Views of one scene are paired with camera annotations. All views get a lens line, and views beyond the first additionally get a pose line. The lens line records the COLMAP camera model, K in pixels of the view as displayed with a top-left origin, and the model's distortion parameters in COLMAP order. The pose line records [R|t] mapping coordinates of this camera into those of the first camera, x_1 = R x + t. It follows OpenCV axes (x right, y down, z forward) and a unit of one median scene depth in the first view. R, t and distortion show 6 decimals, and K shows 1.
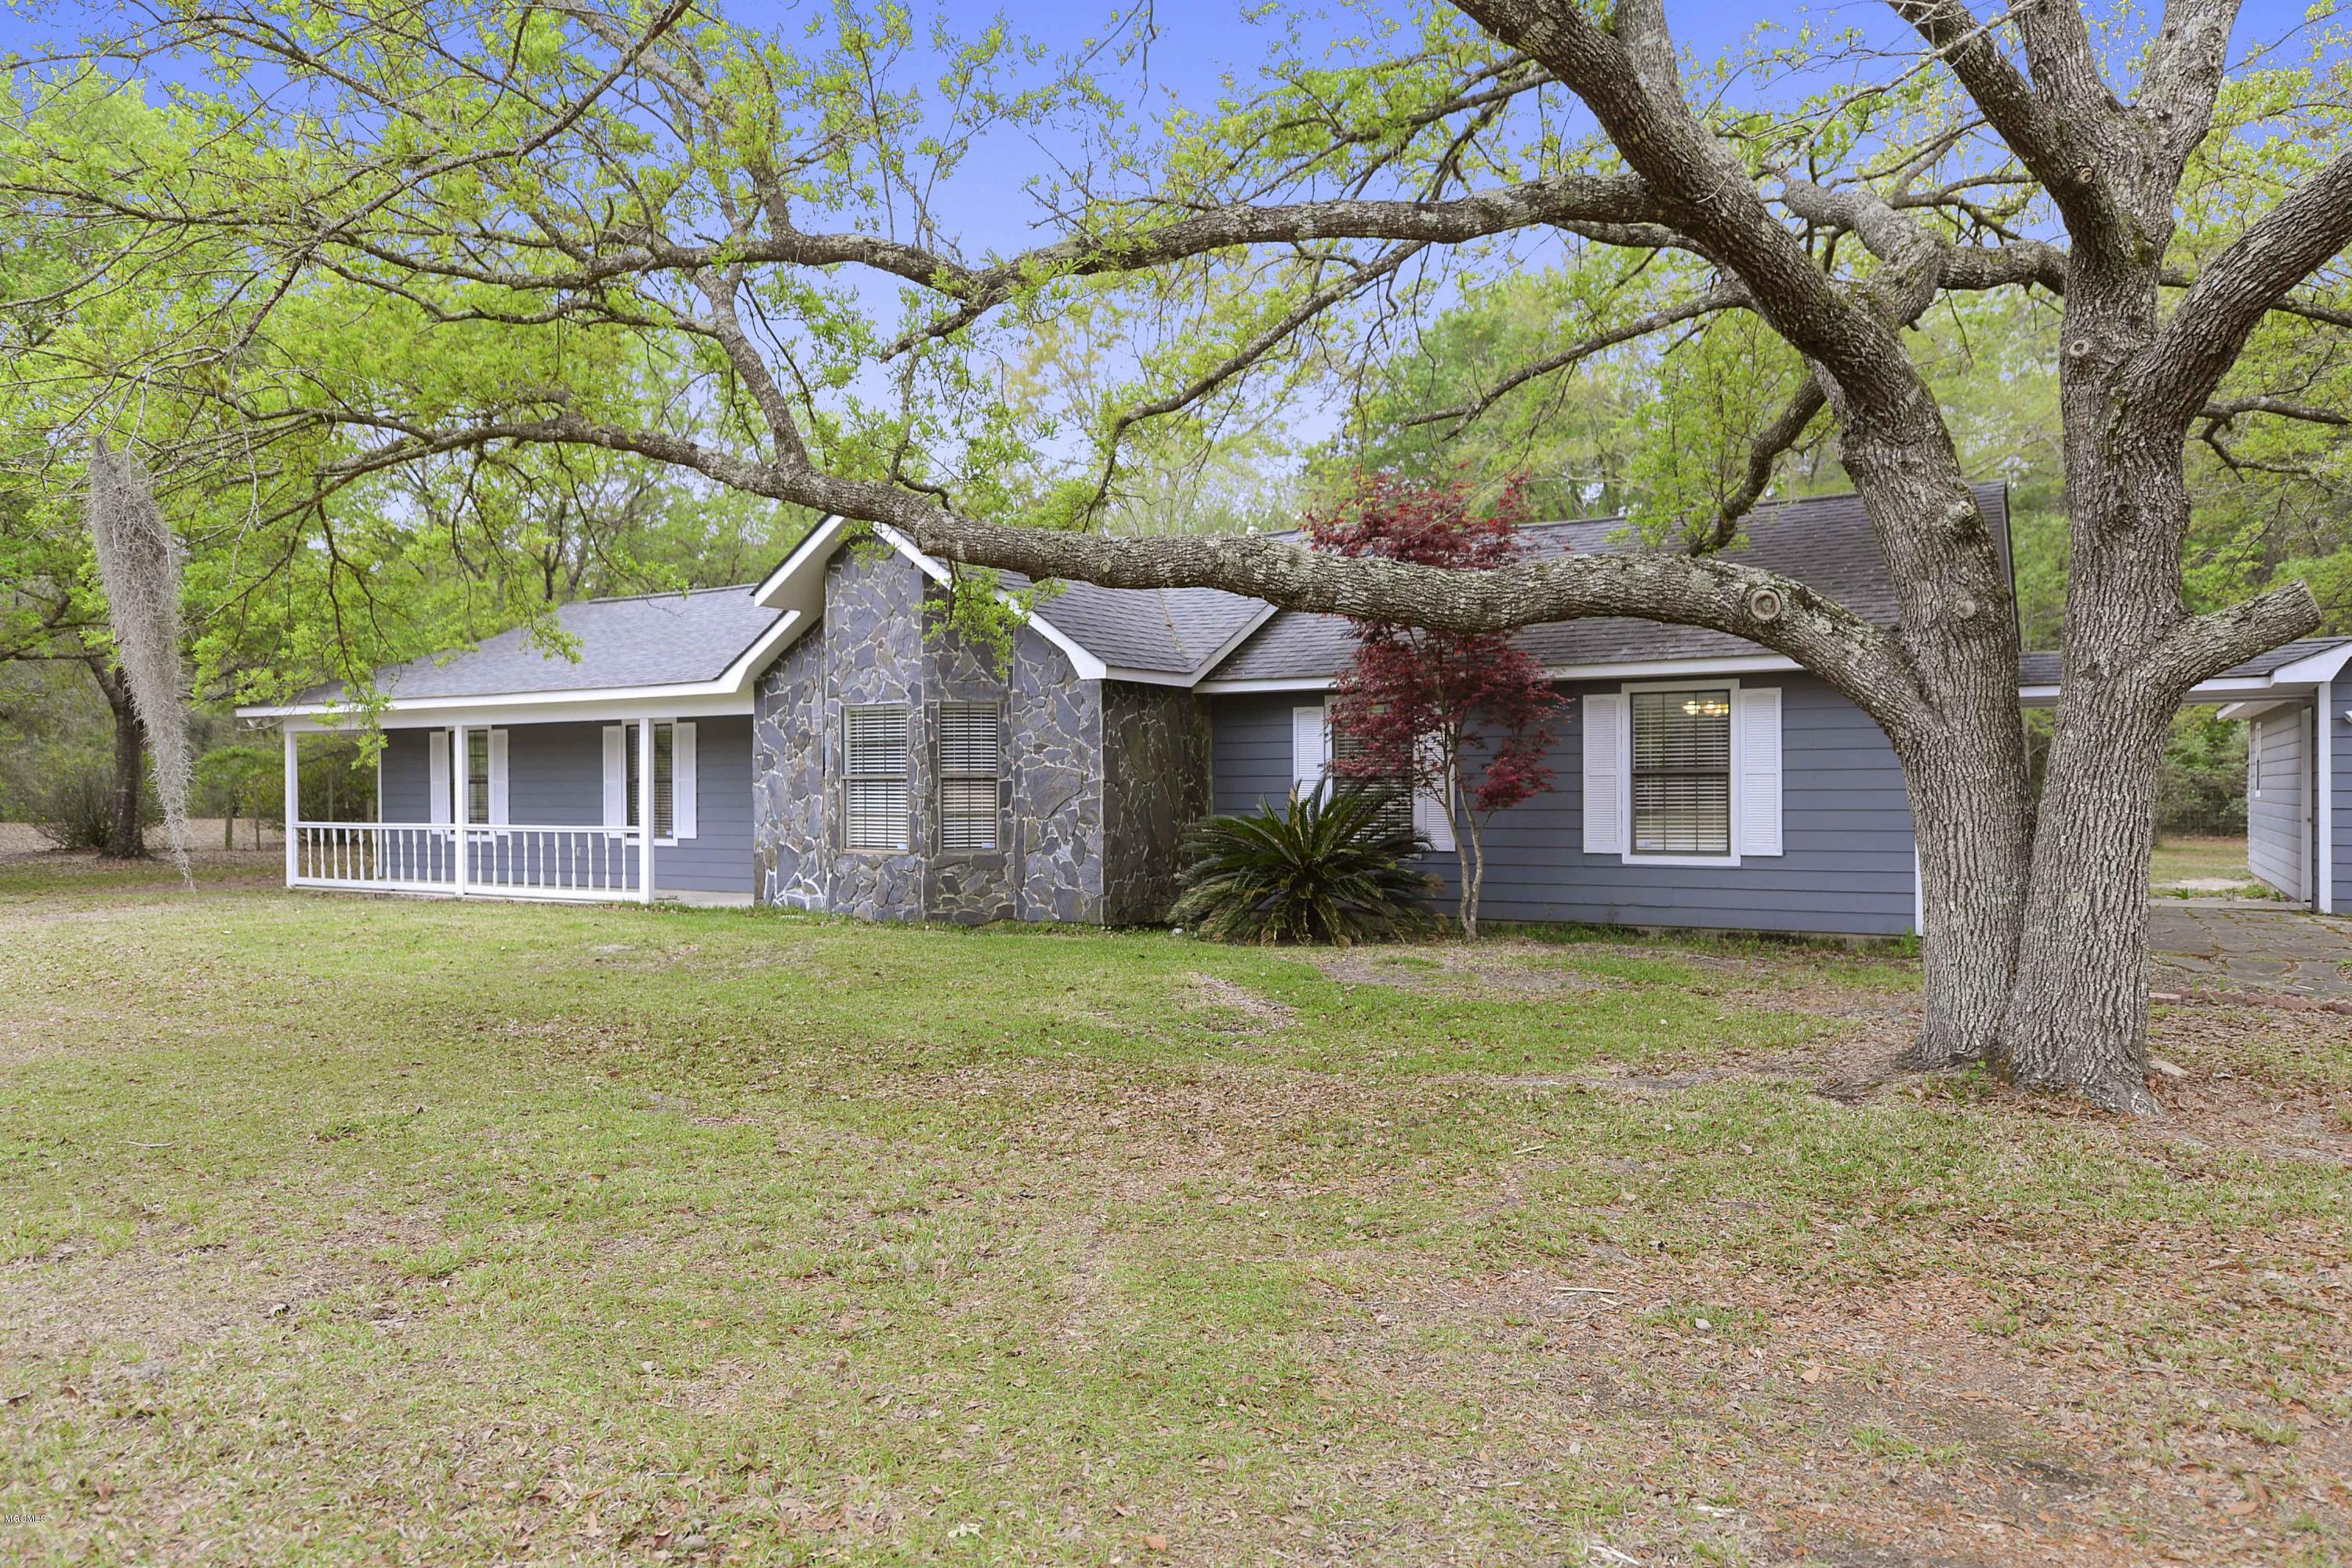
lens RADIAL K [[1641.3, 0, 1176.0], [0, 1641.3, 784.0], [0, 0, 1]] dist [-0.002359, -0.000160]
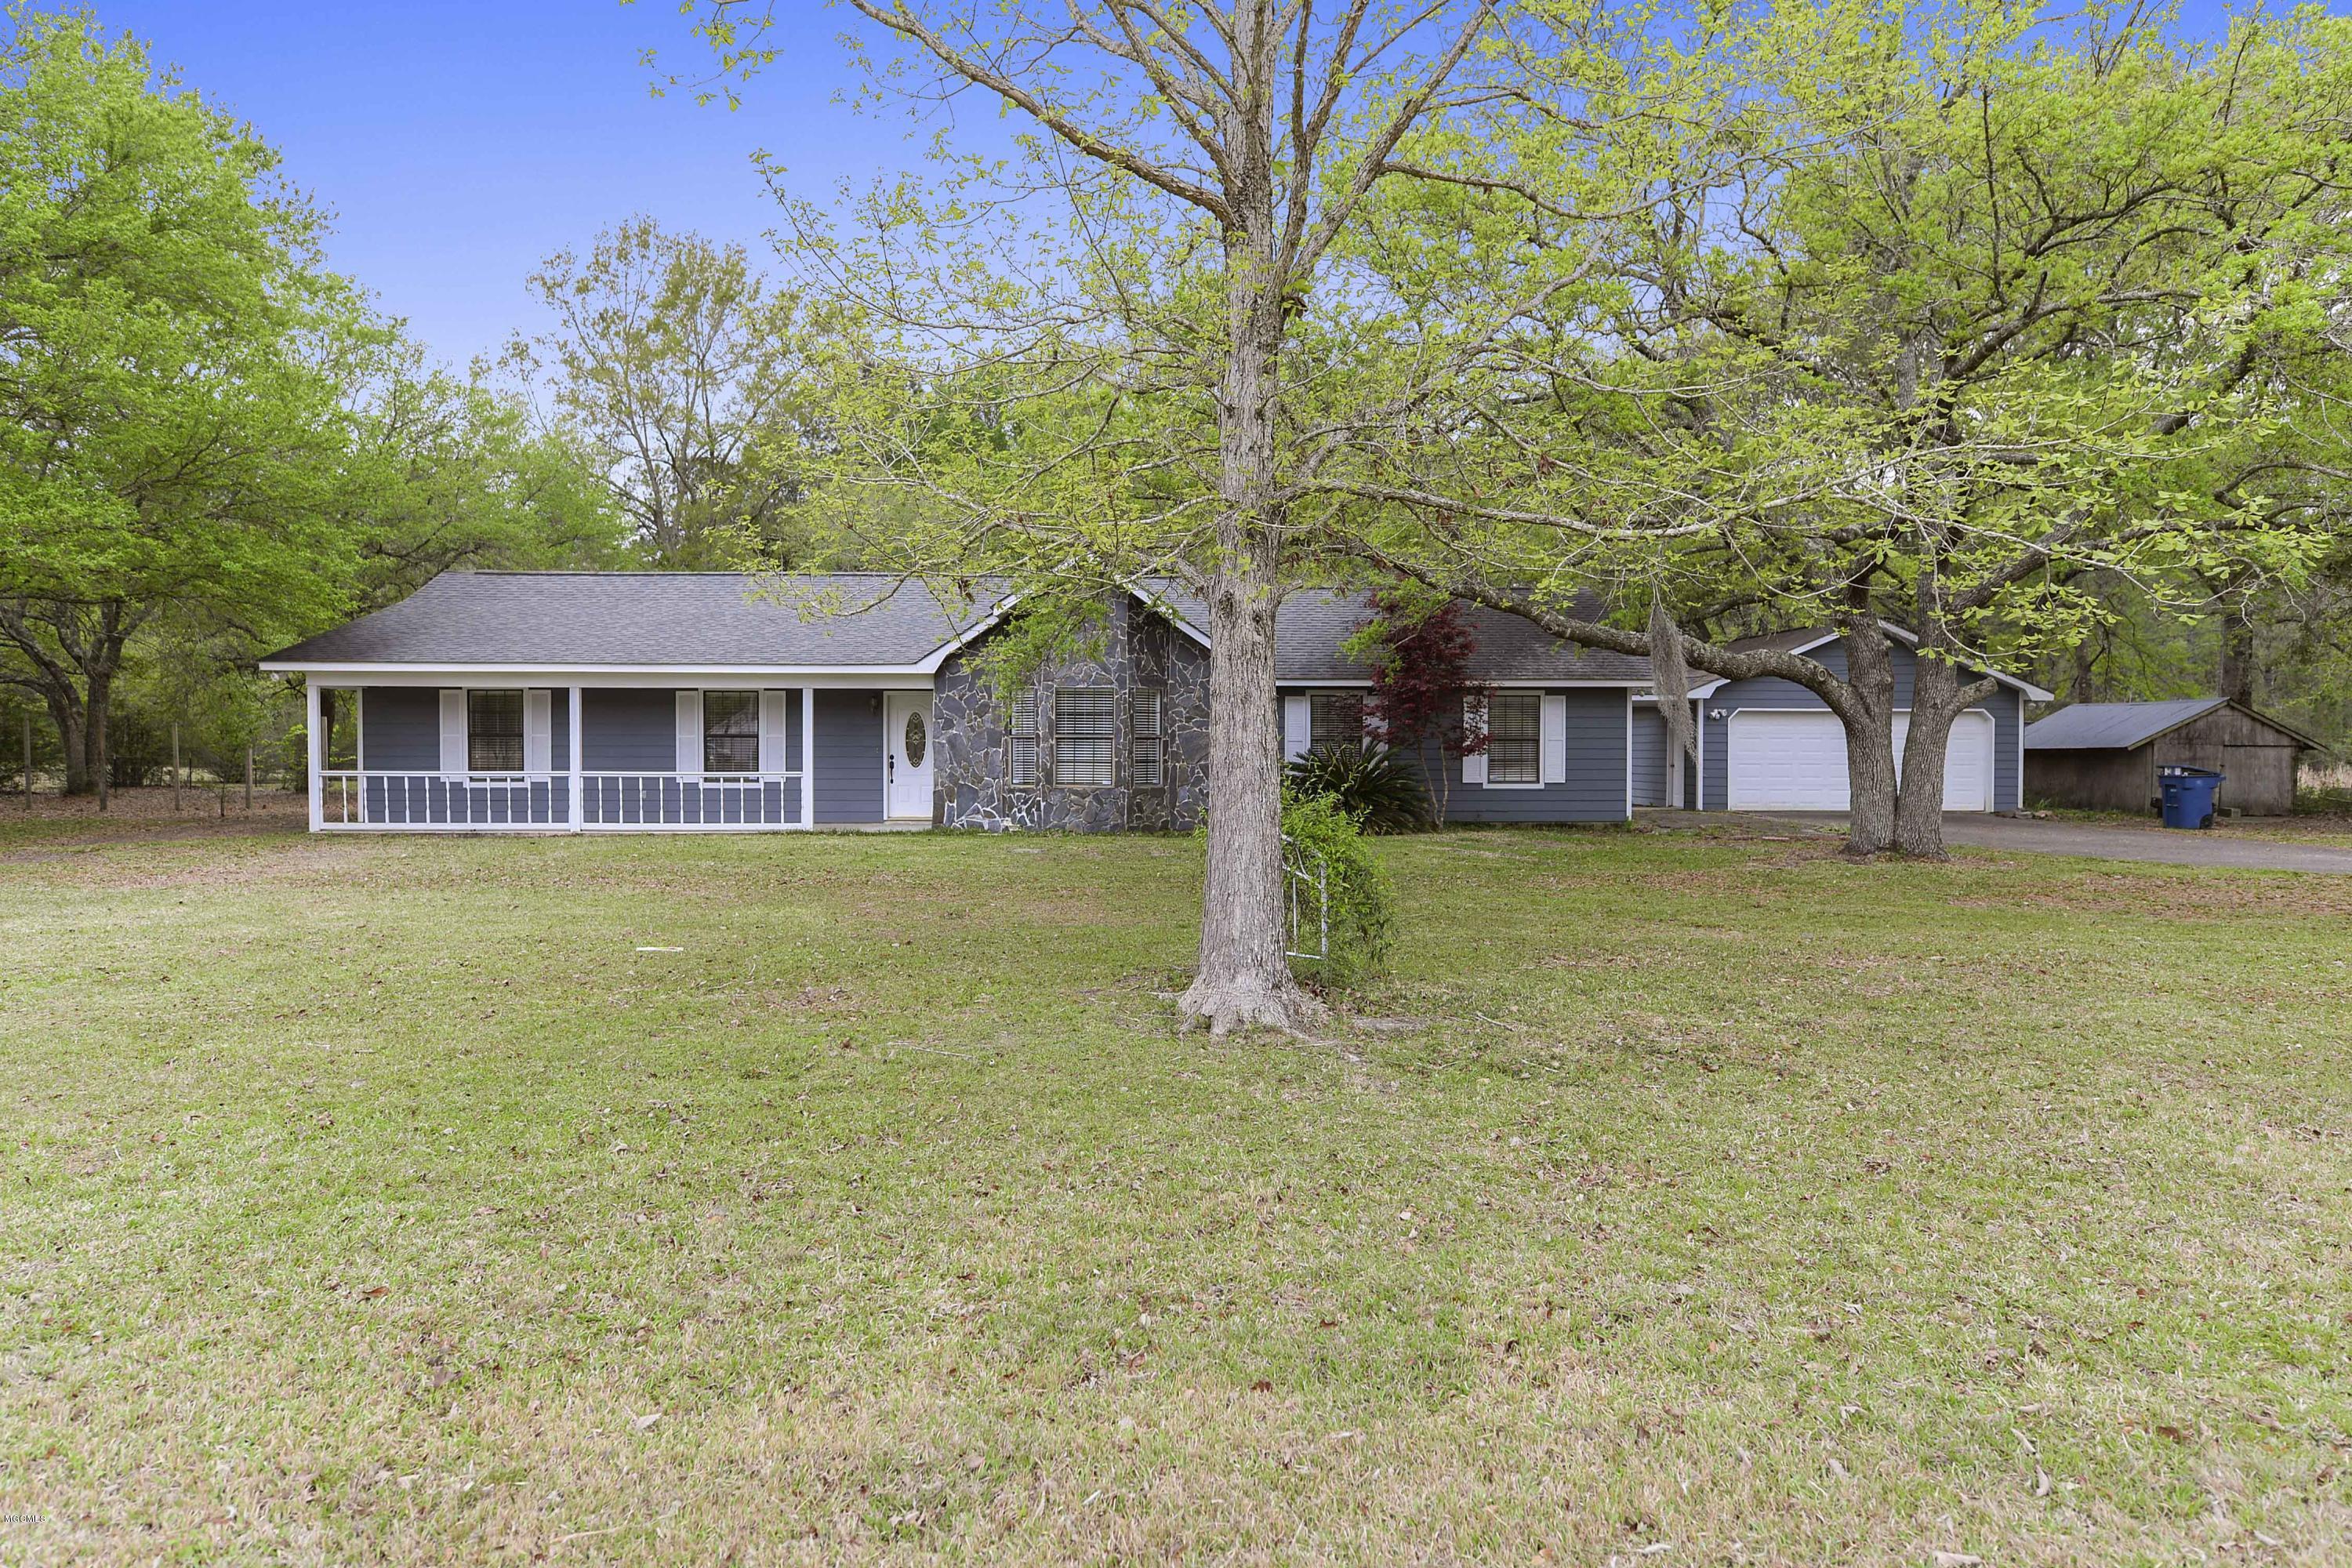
lens RADIAL K [[1483.0, 0, 1176.0], [0, 1483.0, 784.0], [0, 0, 1]] dist [-0.001029, -0.000209]
pose [[0.809124, -0.006809, 0.587599, -0.911709], [-0.007880, 0.999717, 0.022435, 0.008294], [-0.587585, -0.022783, 0.808842, -0.136186]]
